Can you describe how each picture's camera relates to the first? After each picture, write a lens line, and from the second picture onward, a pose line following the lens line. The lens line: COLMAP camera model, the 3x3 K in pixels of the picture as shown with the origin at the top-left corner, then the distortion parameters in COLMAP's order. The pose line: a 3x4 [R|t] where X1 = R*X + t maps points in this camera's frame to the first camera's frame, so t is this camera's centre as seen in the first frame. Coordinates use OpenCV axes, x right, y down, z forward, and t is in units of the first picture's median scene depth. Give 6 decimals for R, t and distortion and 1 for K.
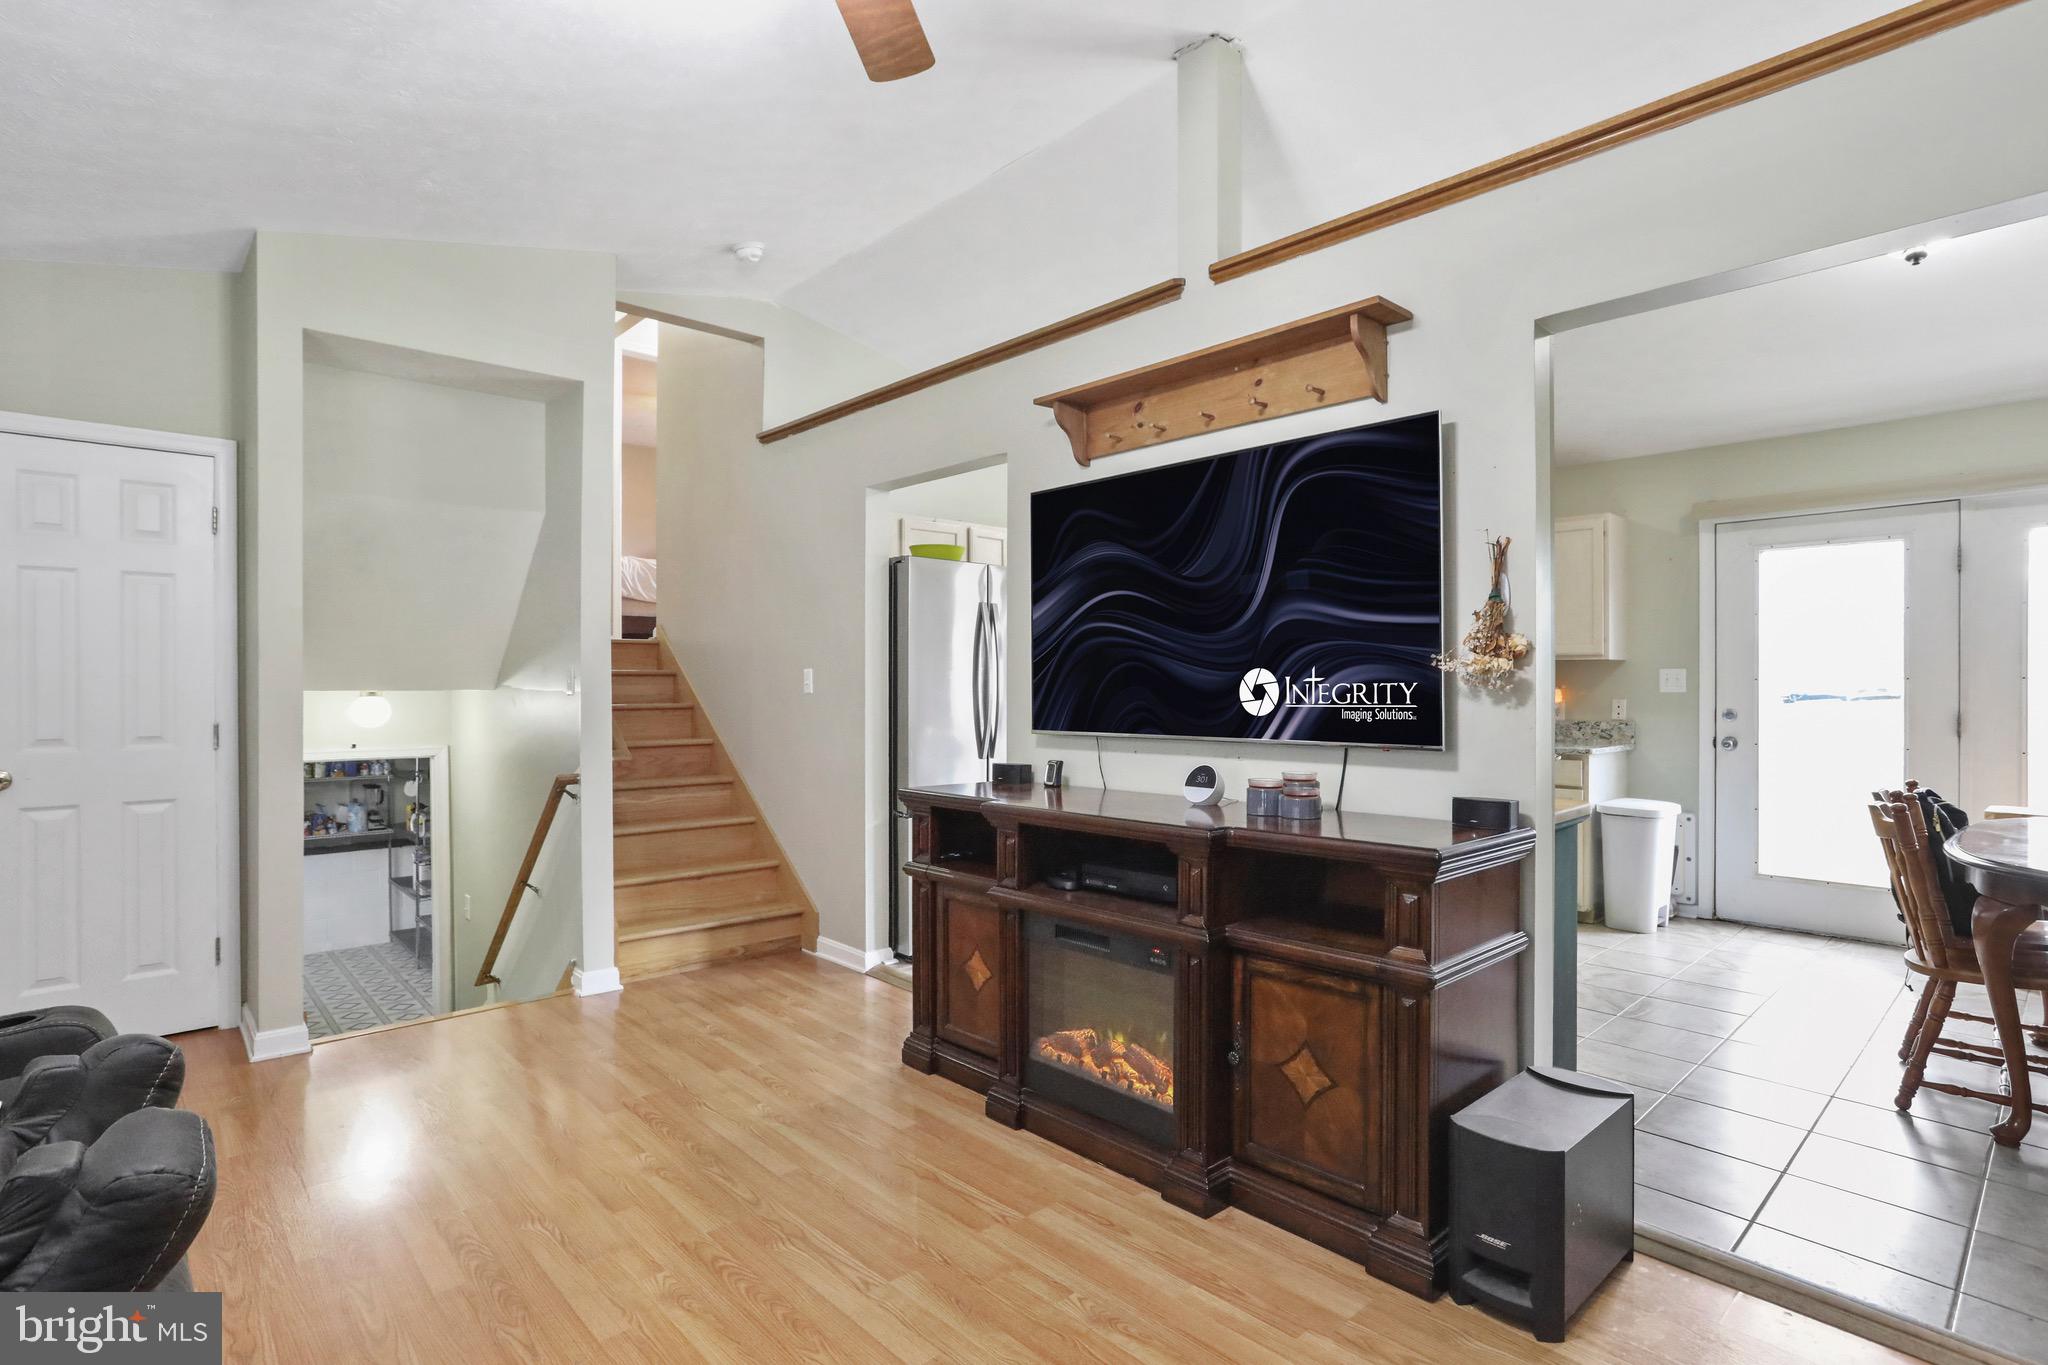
lens RADIAL K [[992.0, 0, 1020.7], [0, 992.0, 699.9], [0, 0, 1]] dist [-0.005392, 0.000153]
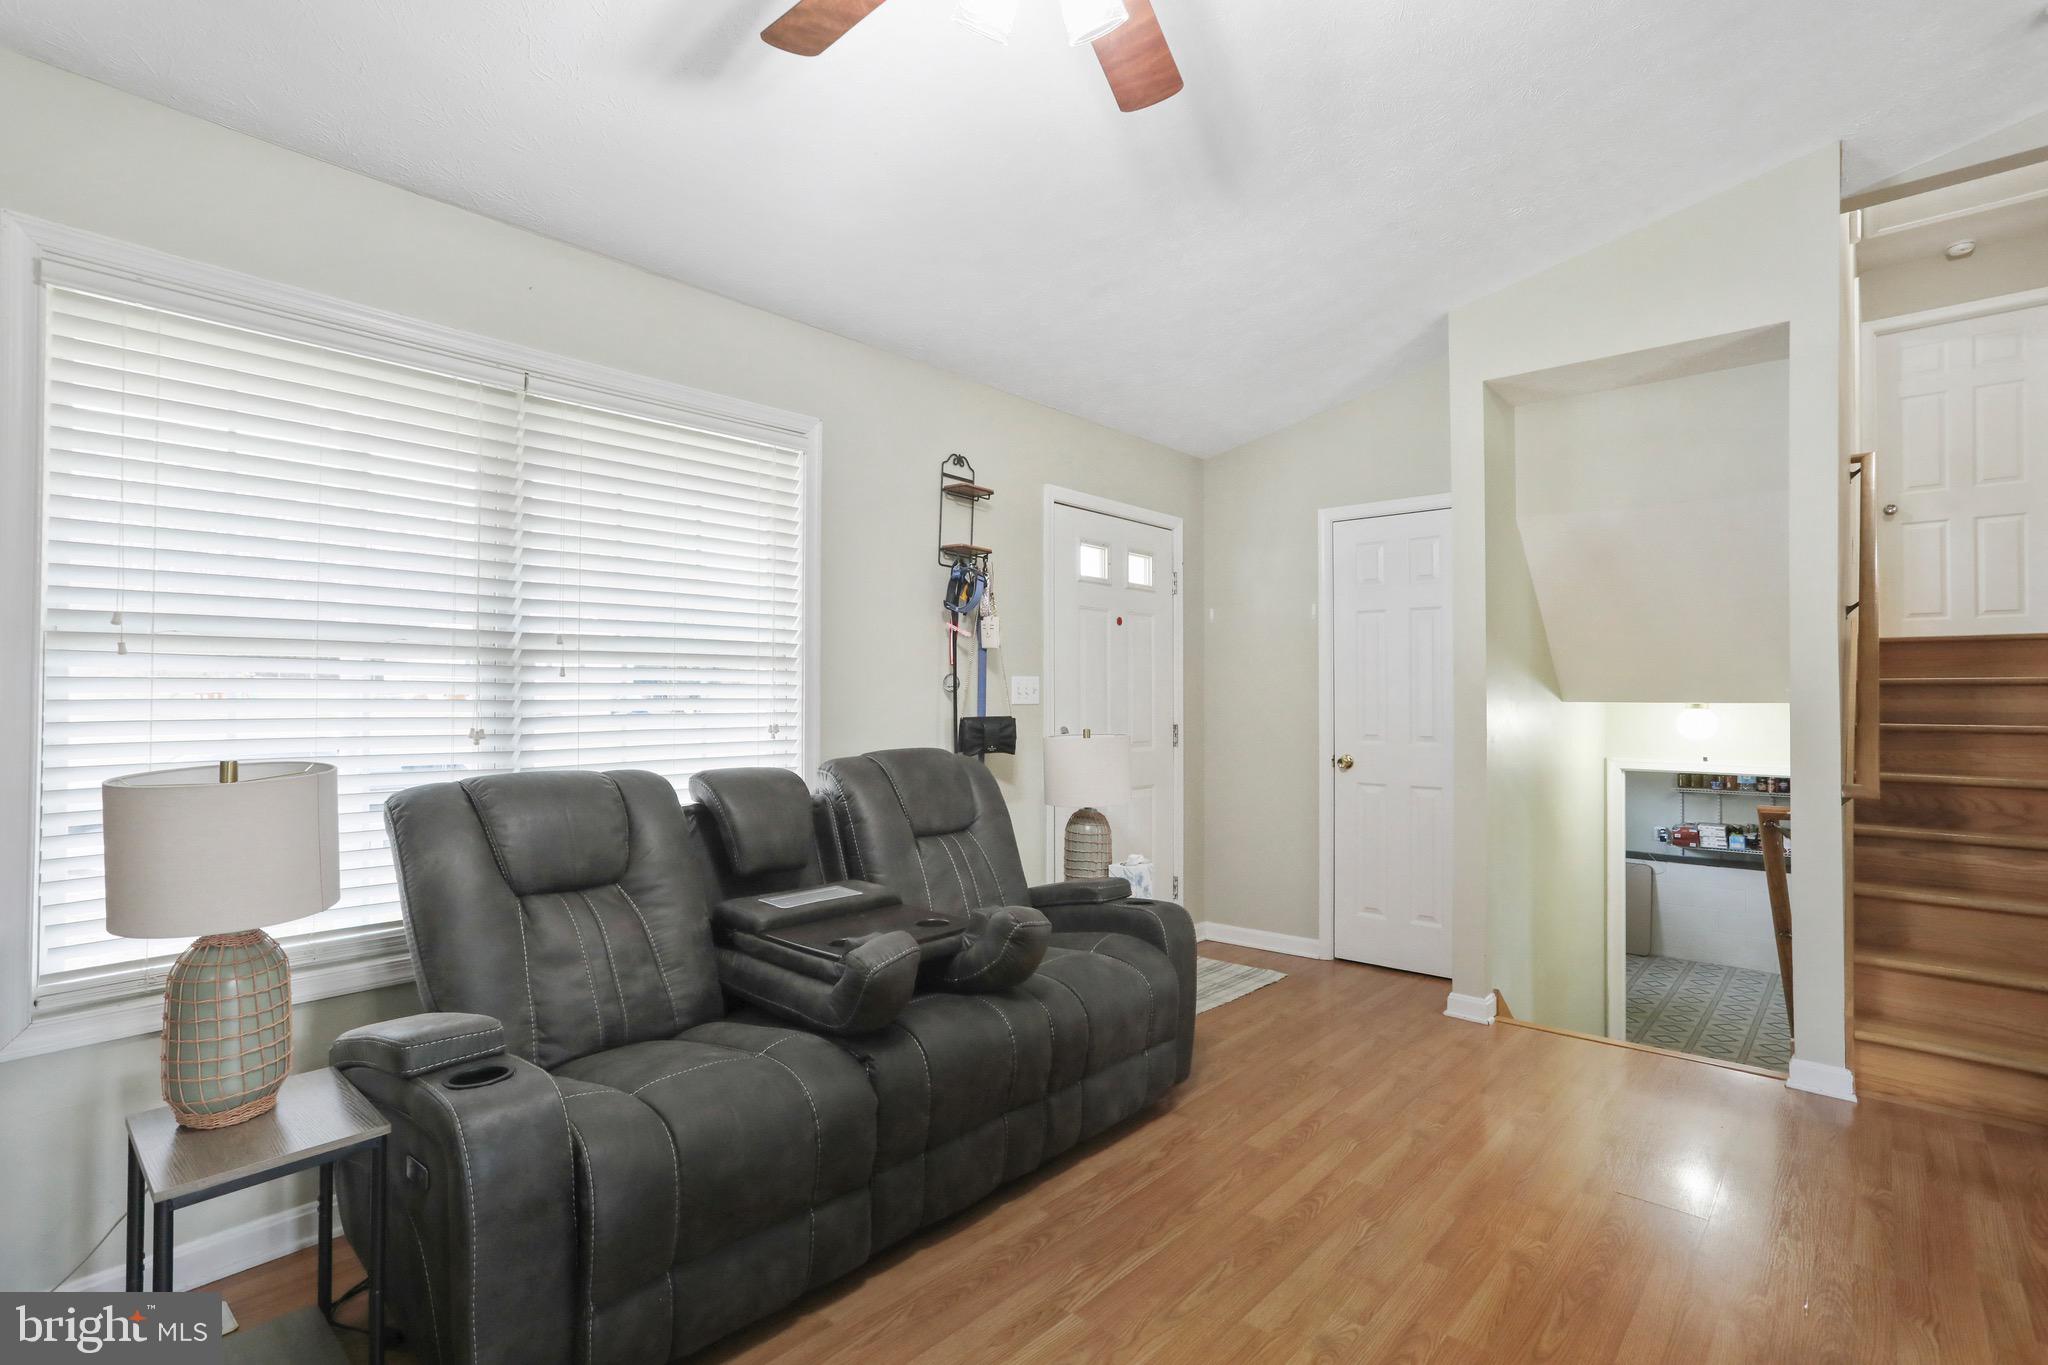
lens RADIAL K [[992.0, 0, 1020.7], [0, 992.0, 699.9], [0, 0, 1]] dist [-0.005392, 0.000153]
pose [[0.089556, -0.002192, -0.995979, 0.303518], [-0.005992, 0.999978, -0.002739, -0.006214], [0.995964, 0.006213, 0.089541, 0.328311]]
